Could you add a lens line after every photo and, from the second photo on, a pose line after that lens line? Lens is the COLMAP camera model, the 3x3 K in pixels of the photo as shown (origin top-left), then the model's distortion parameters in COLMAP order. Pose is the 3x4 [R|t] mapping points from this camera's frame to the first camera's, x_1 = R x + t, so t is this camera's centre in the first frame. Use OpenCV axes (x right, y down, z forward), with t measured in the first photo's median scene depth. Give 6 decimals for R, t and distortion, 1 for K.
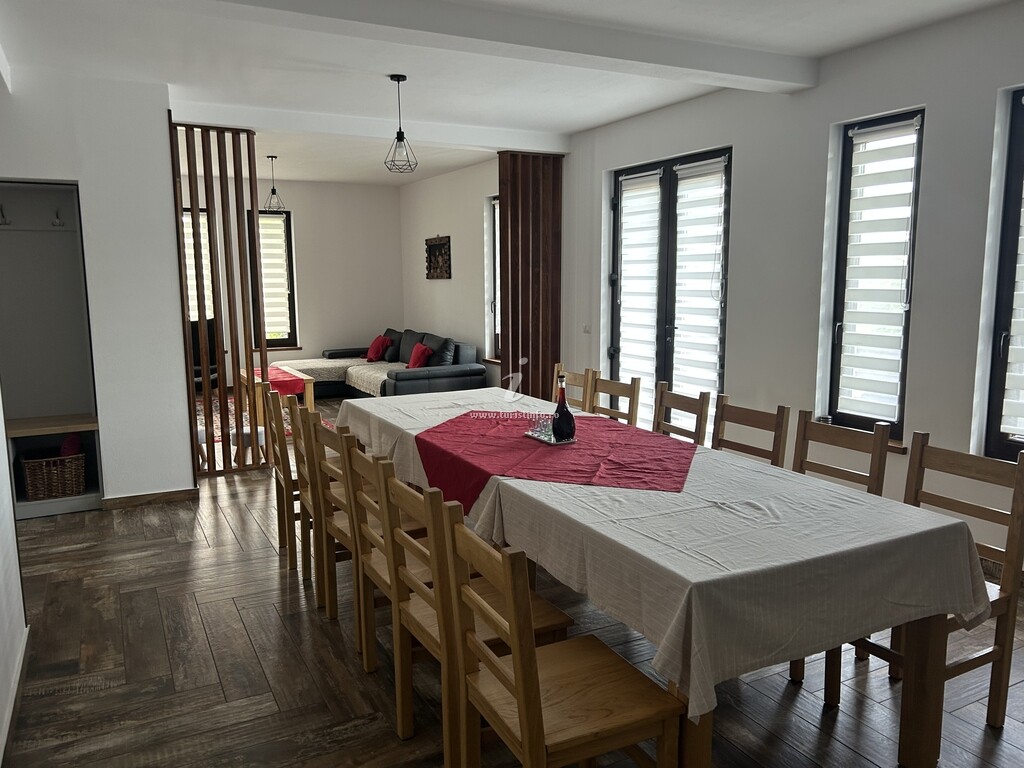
lens RADIAL K [[774.5, 0, 505.1], [0, 774.5, 381.9], [0, 0, 1]] dist [0.035355, -0.006607]
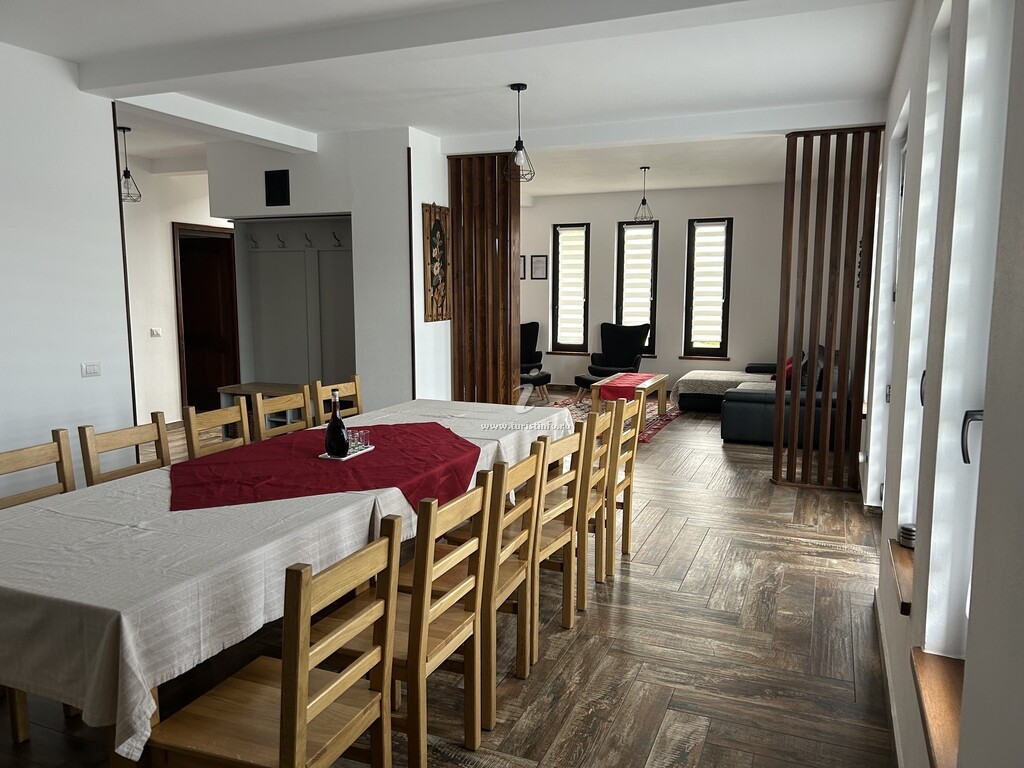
lens RADIAL K [[774.5, 0, 507.2], [0, 774.5, 385.7], [0, 0, 1]] dist [0.035355, -0.006607]
pose [[0.638887, 0.108546, -0.761605, 0.478670], [-0.111962, 0.992575, 0.047543, -0.041577], [0.761110, 0.054896, 0.646296, 0.268289]]
